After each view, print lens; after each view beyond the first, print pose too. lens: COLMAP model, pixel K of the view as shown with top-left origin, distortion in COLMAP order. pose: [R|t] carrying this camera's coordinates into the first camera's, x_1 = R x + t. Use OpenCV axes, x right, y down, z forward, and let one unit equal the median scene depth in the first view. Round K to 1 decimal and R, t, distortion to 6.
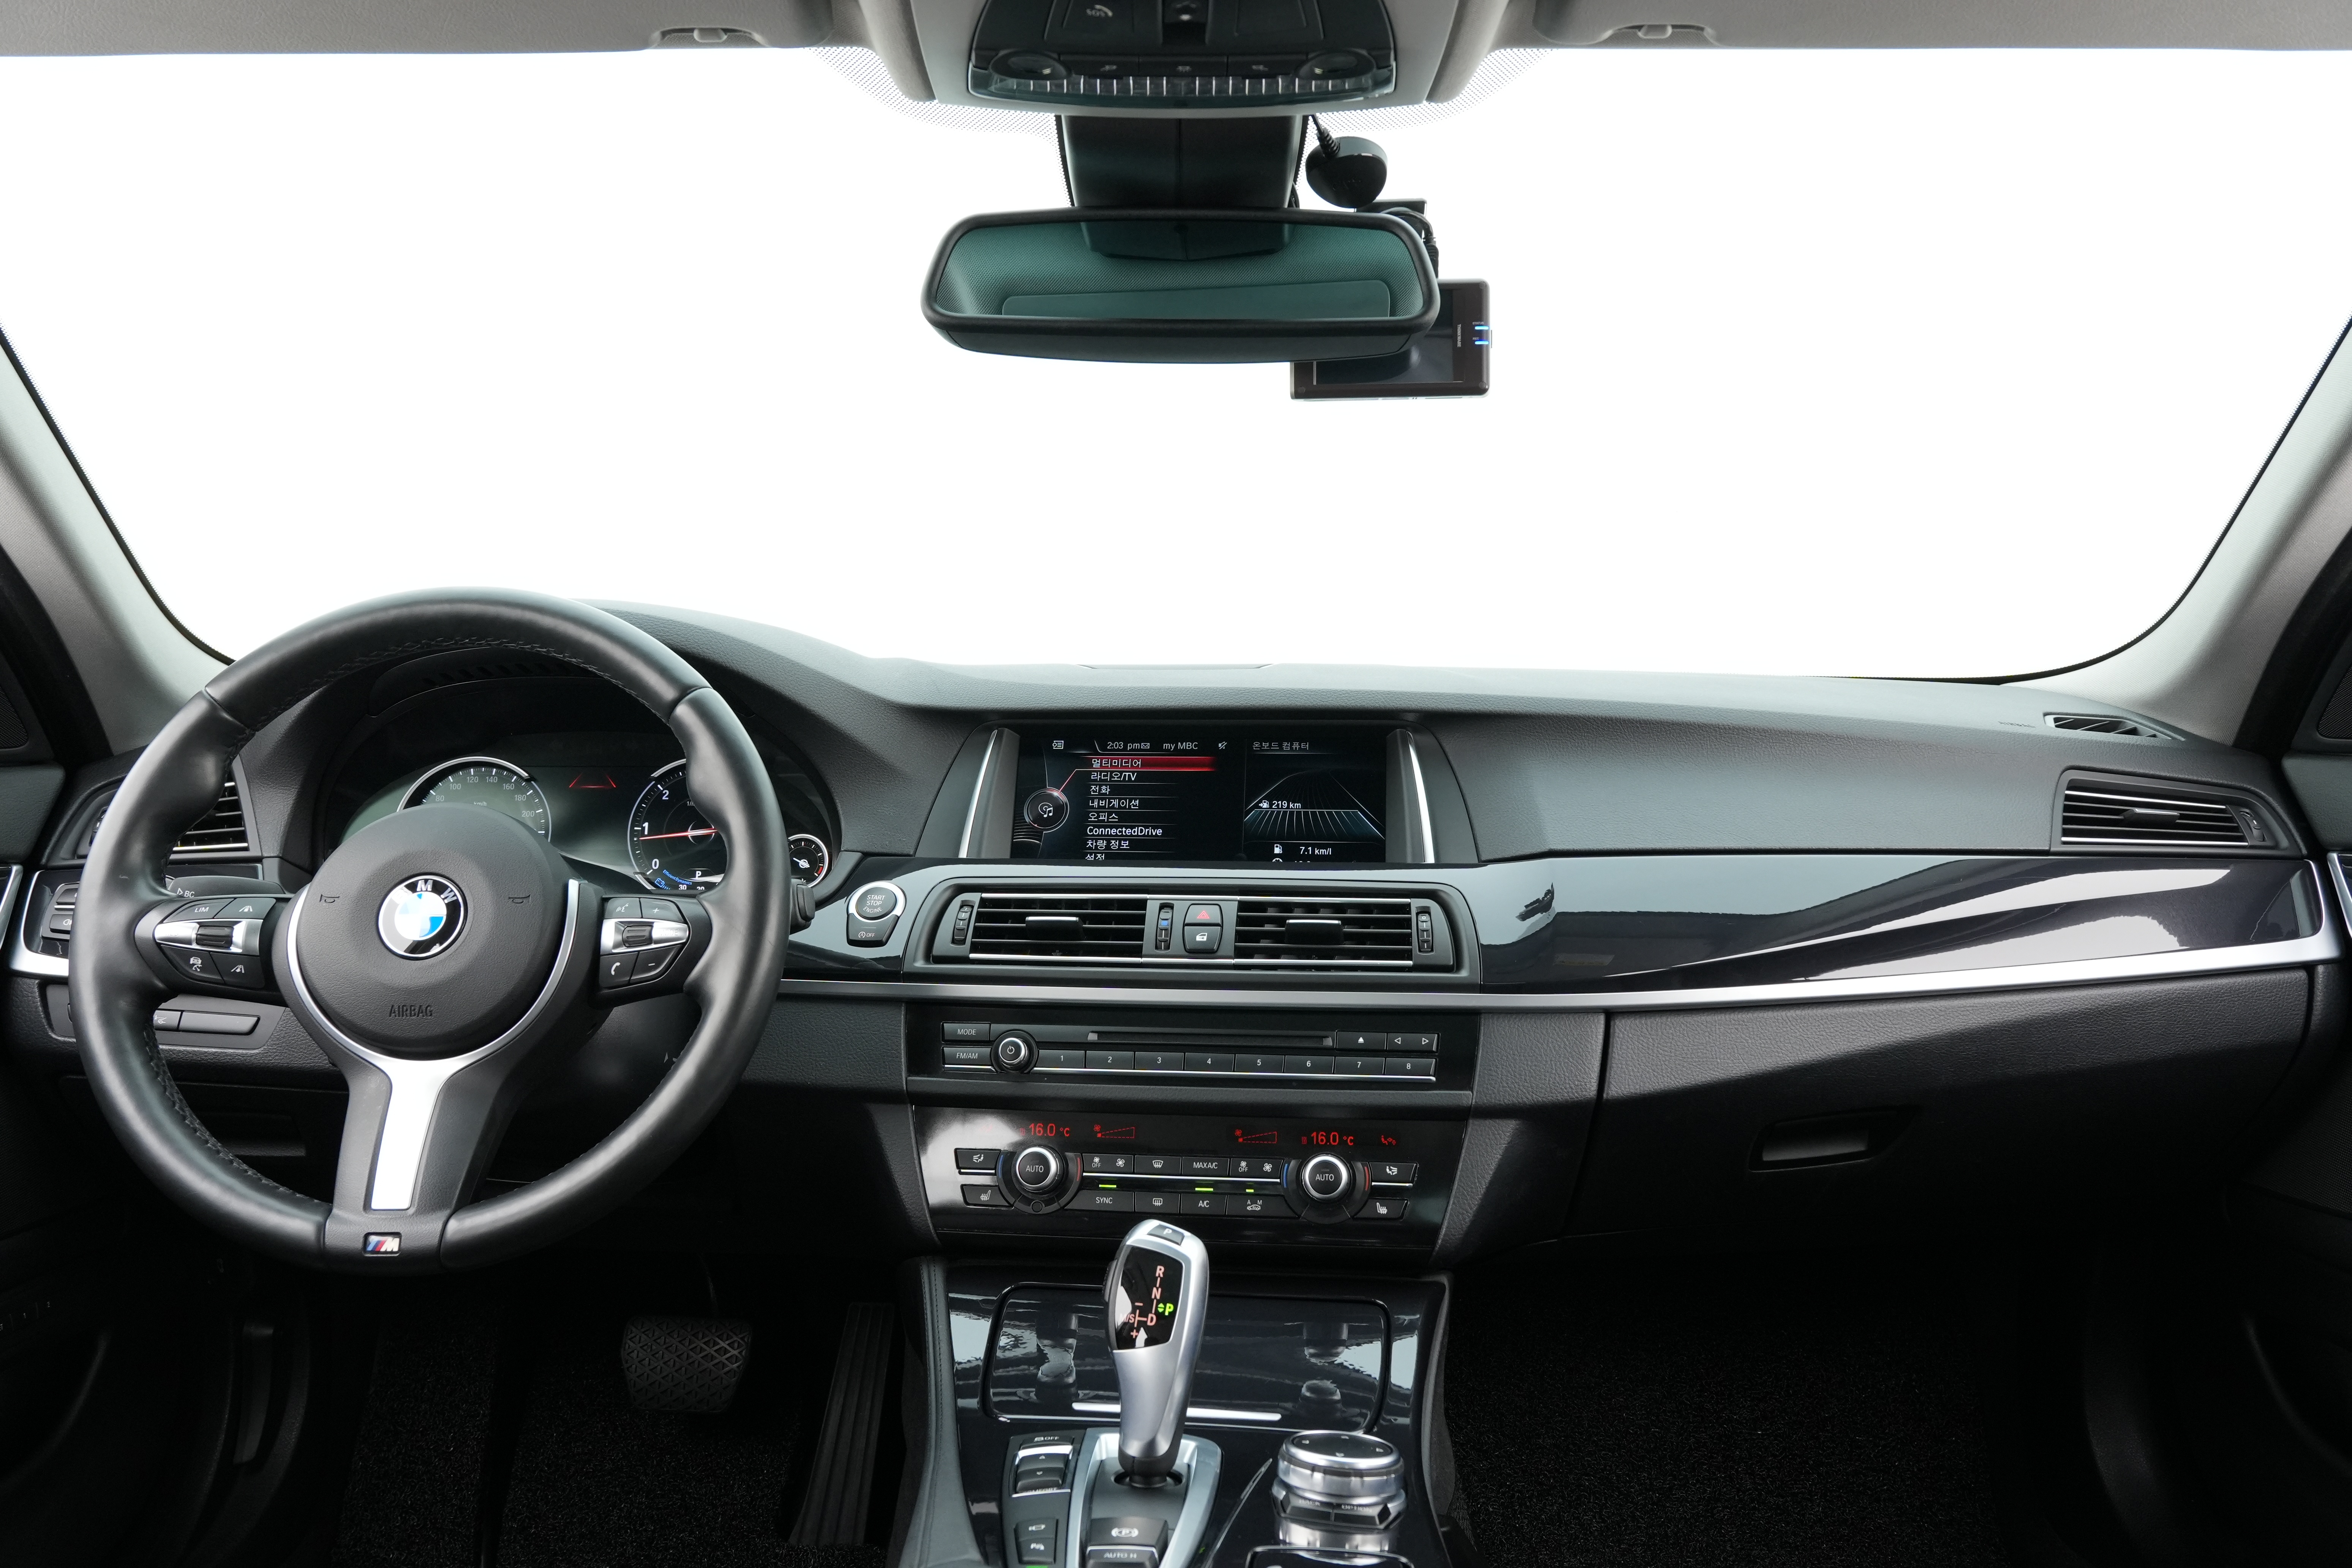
lens RADIAL K [[1831.9, 0, 1178.5], [0, 1831.9, 777.0], [0, 0, 1]] dist [0.006104, 0.018492]
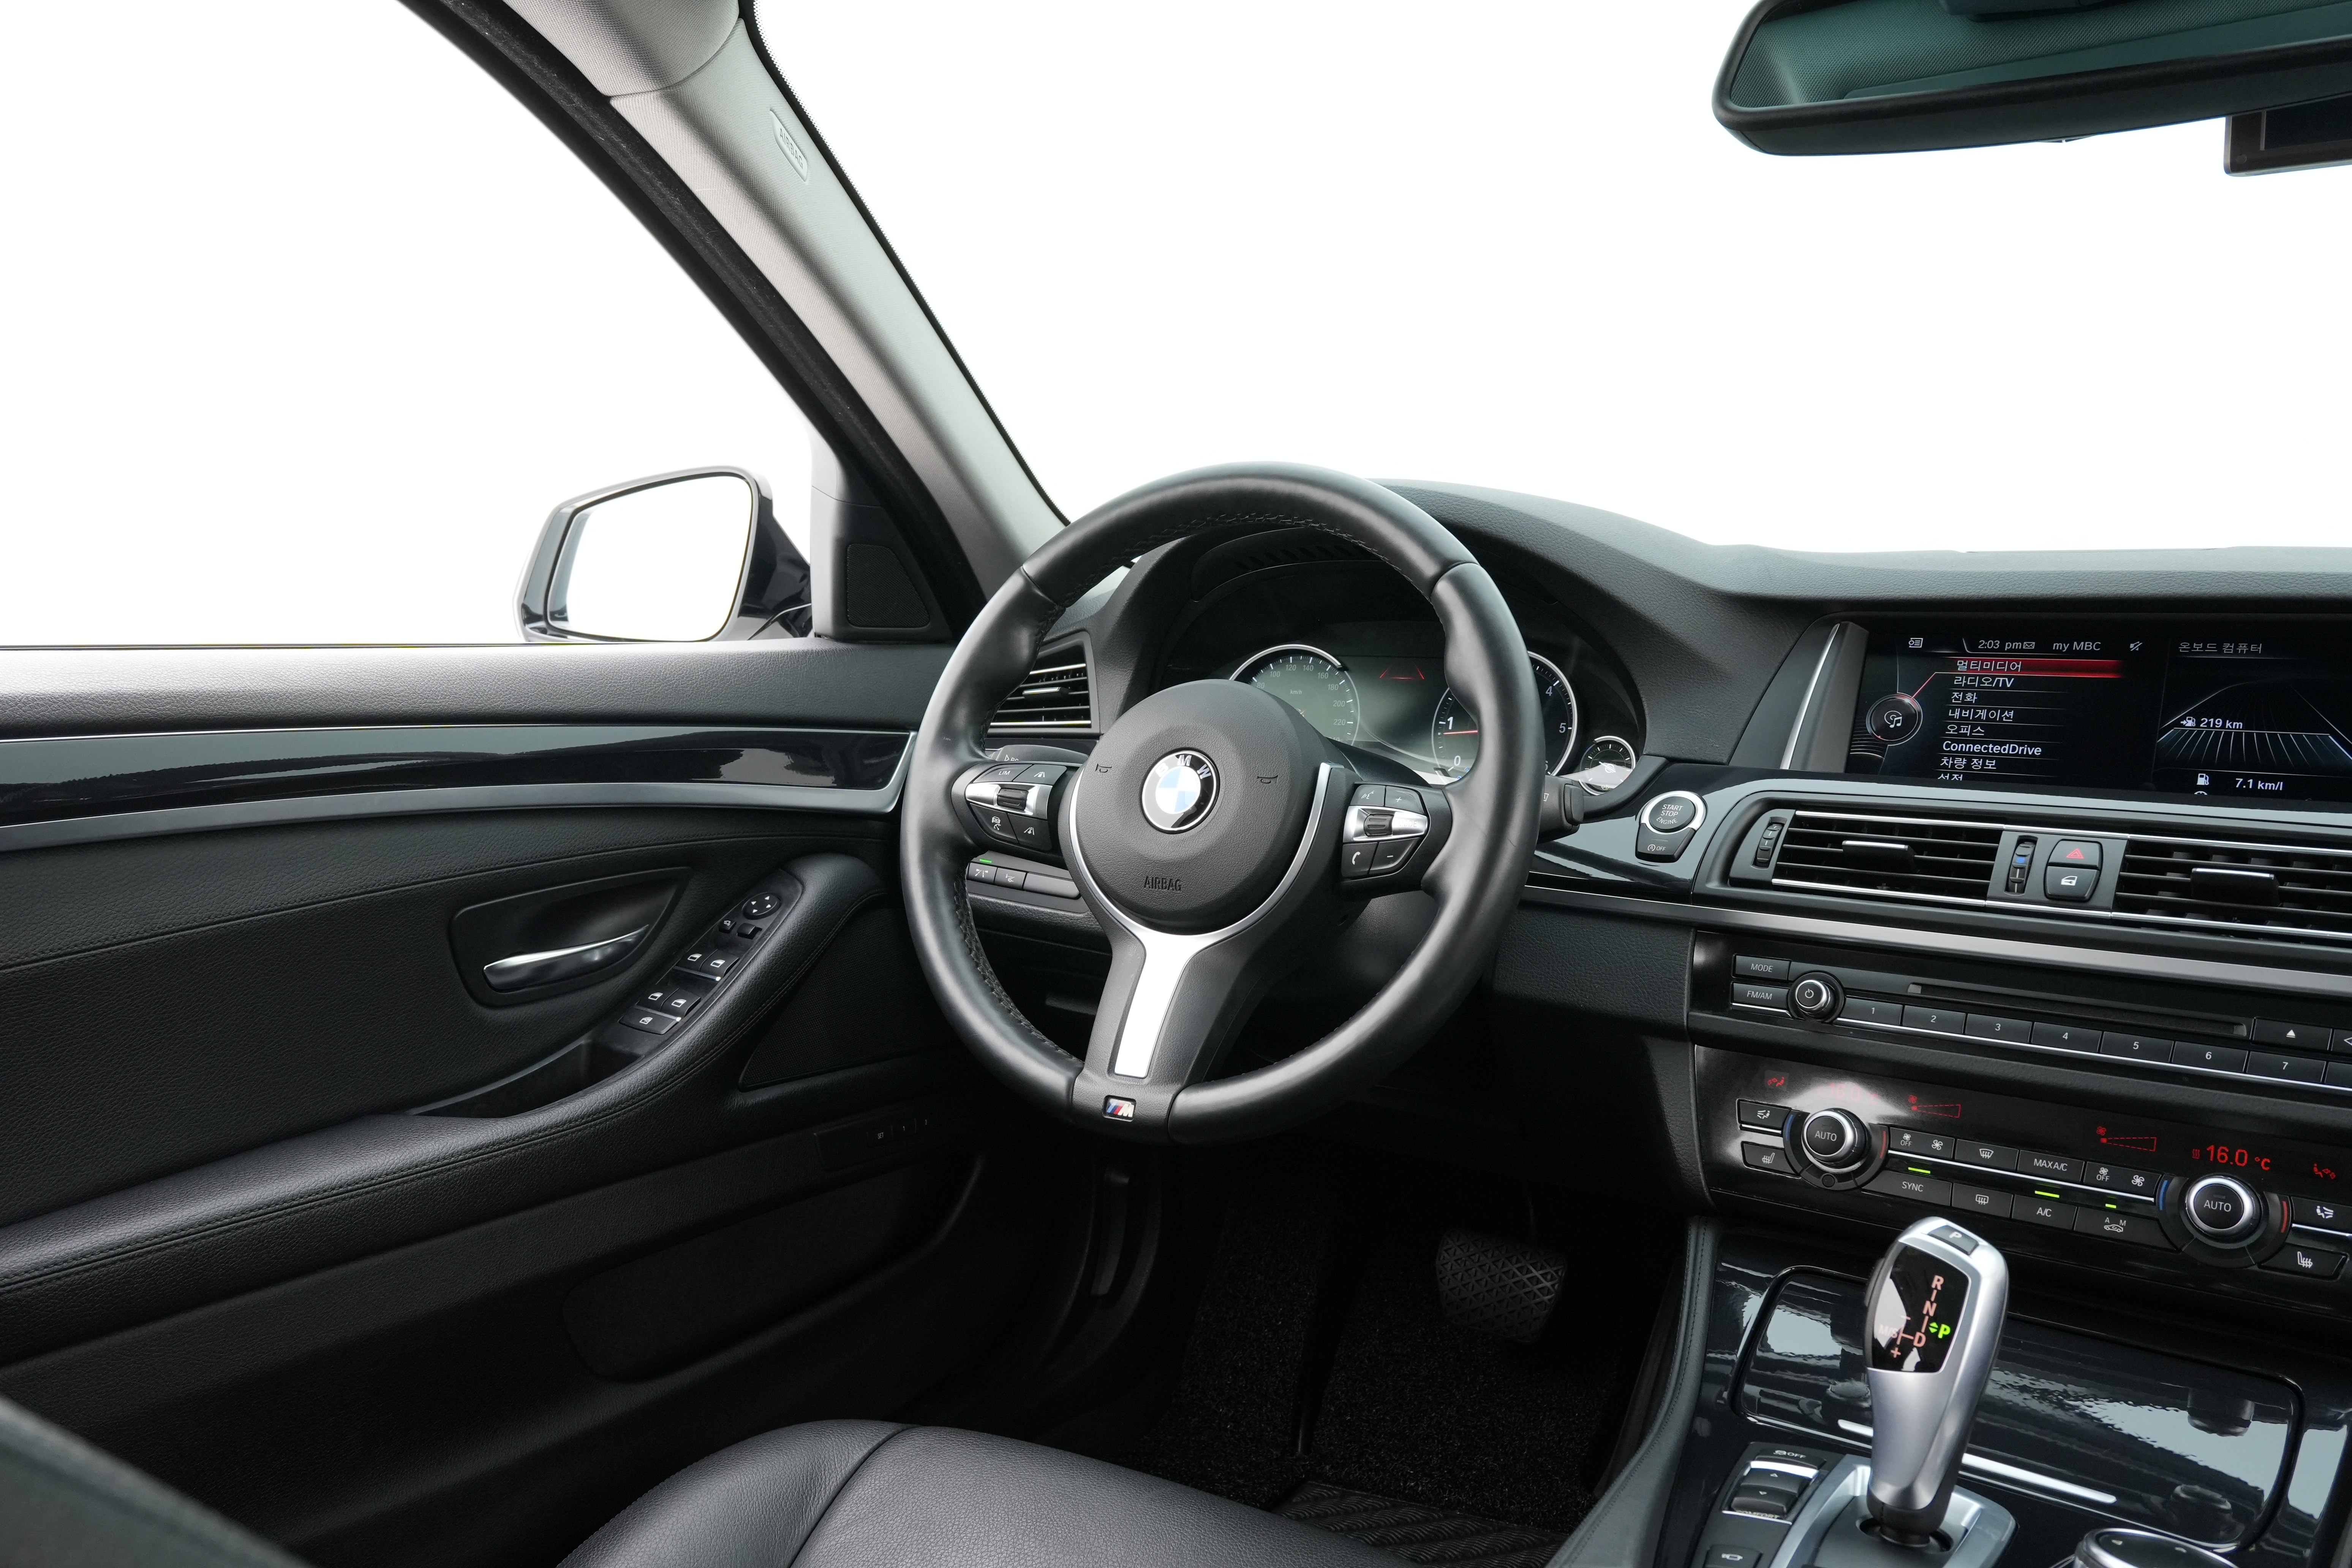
lens RADIAL K [[1831.9, 0, 1193.8], [0, 1831.9, 777.5], [0, 0, 1]] dist [0.006104, 0.018492]
pose [[0.864597, 0.053398, -0.499620, 0.080046], [-0.035873, 0.998360, 0.044625, 0.020675], [0.501183, -0.020660, 0.865094, 0.120893]]
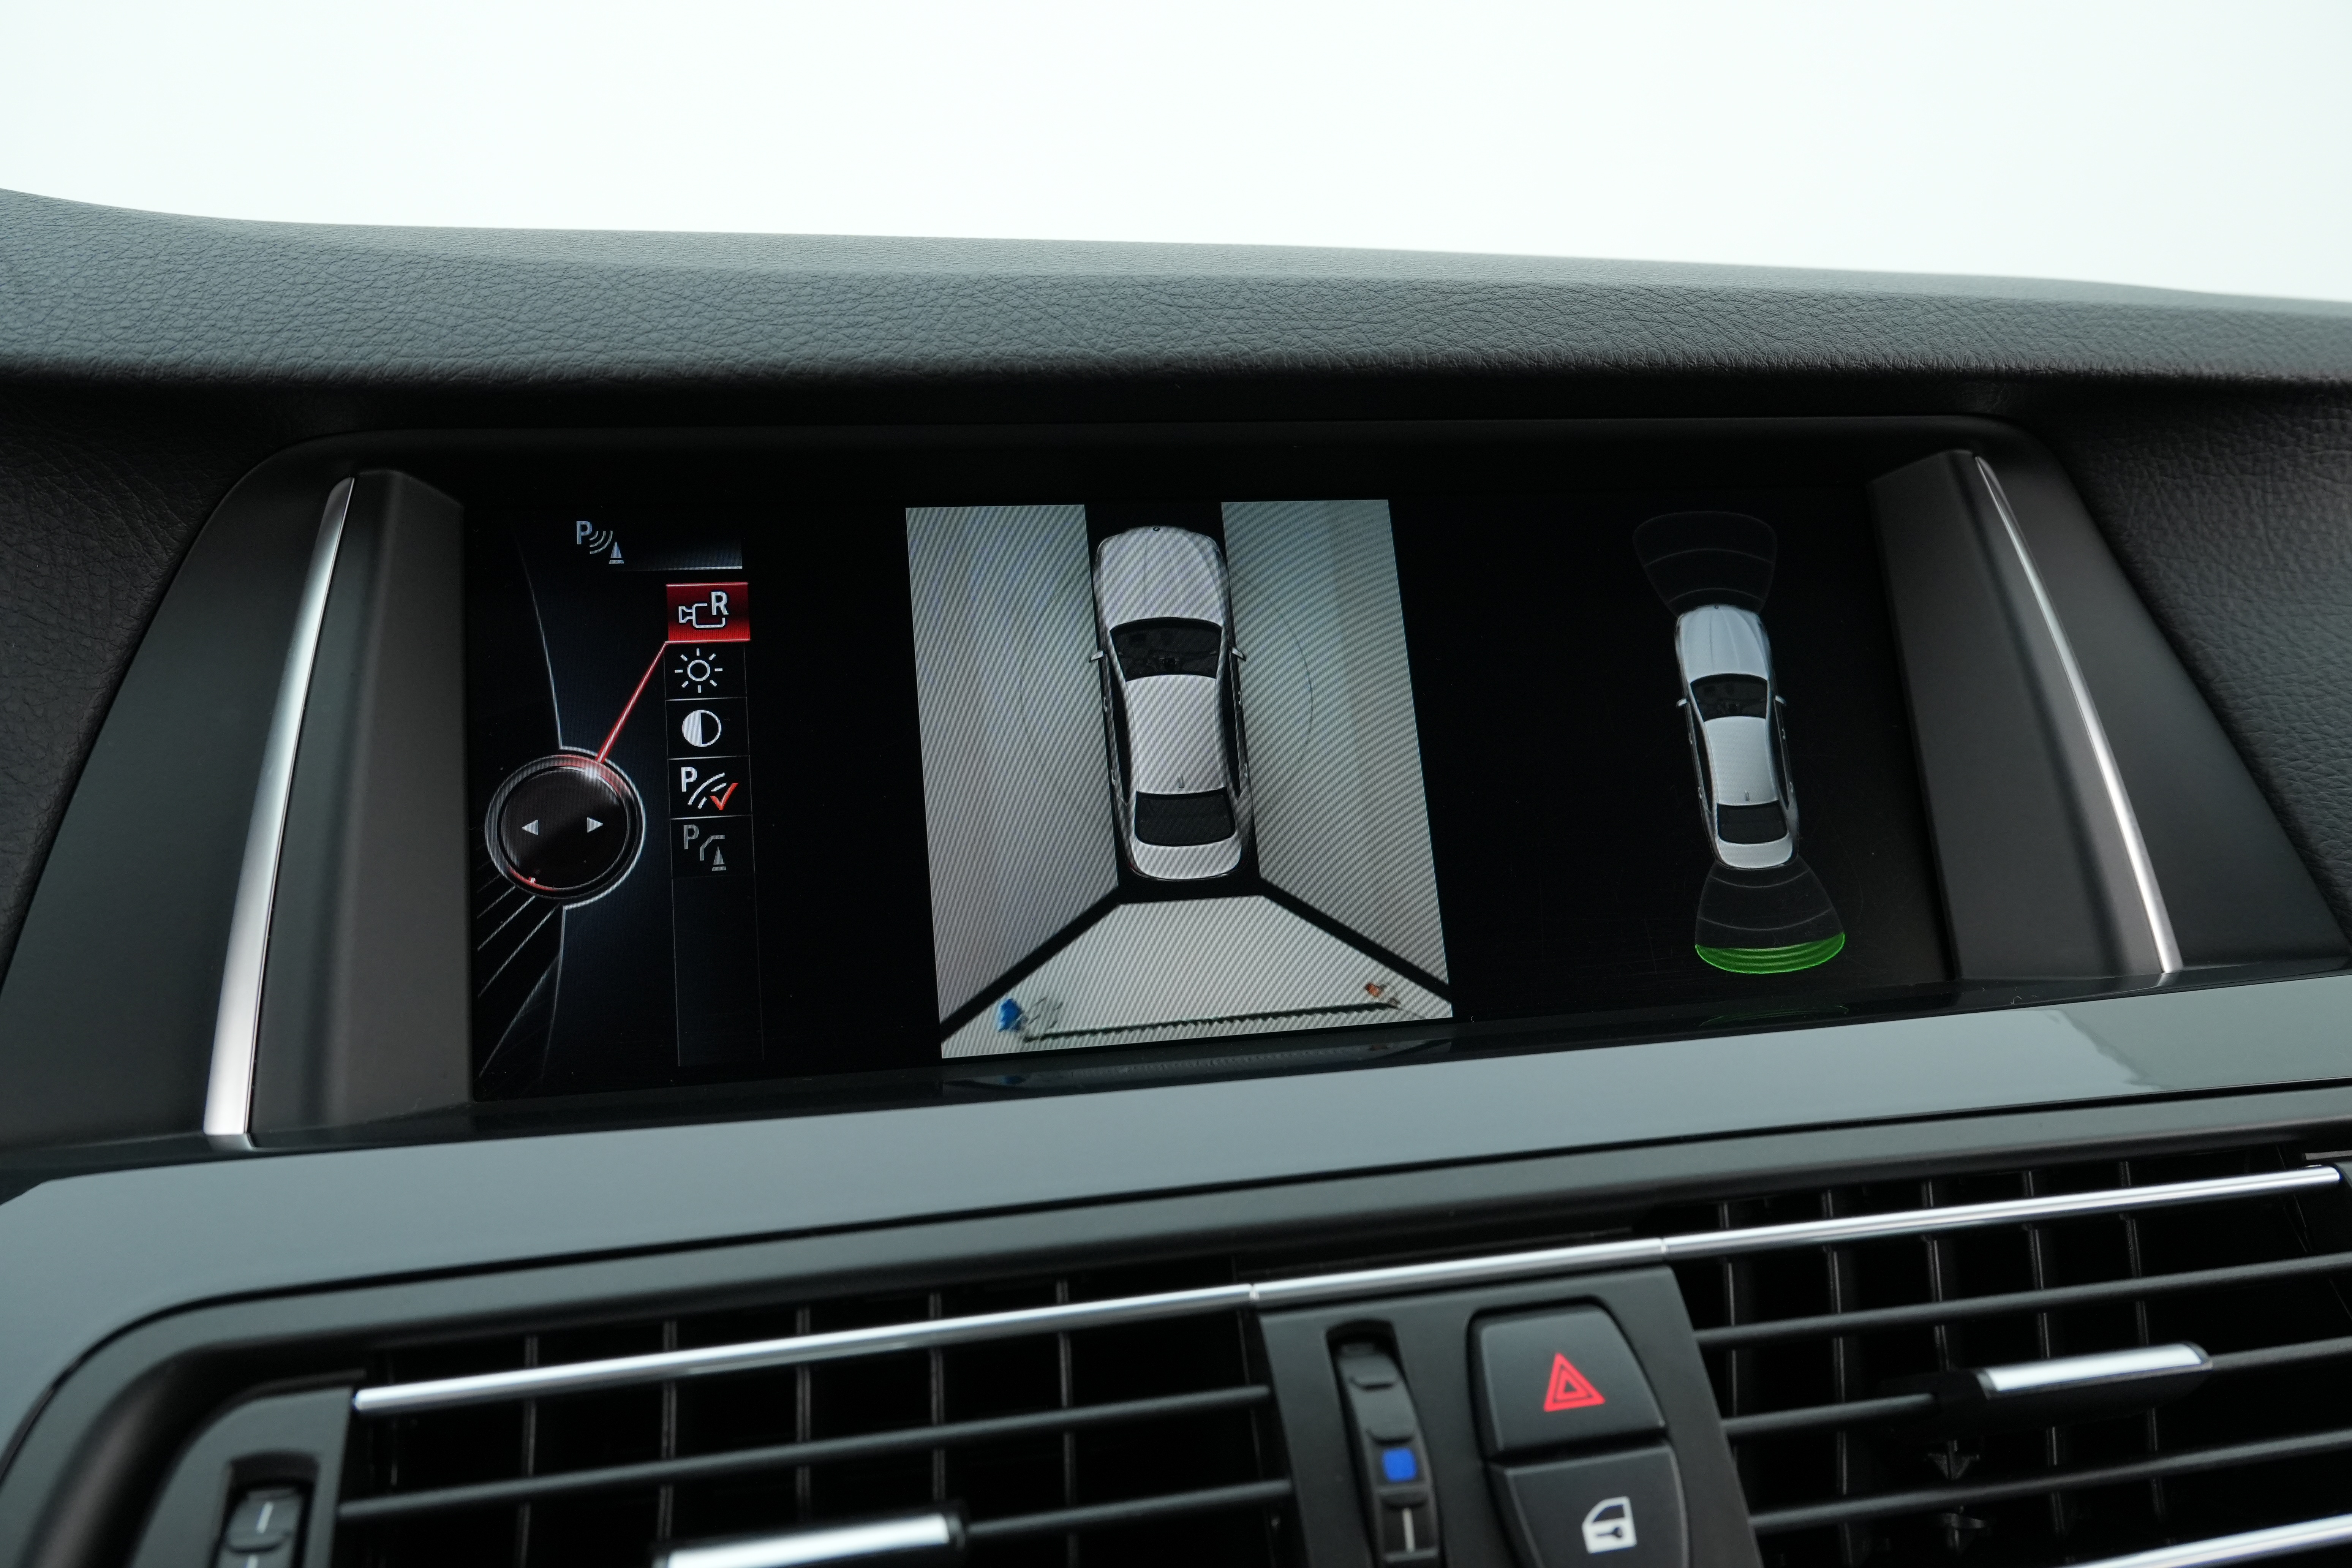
lens RADIAL K [[1831.9, 0, 1179.1], [0, 1831.9, 787.7], [0, 0, 1]] dist [0.006104, 0.018492]
pose [[0.942633, -0.067877, 0.326857, -0.089440], [0.026955, 0.991389, 0.128142, -0.016010], [-0.332740, -0.111981, 0.936346, 0.843465]]
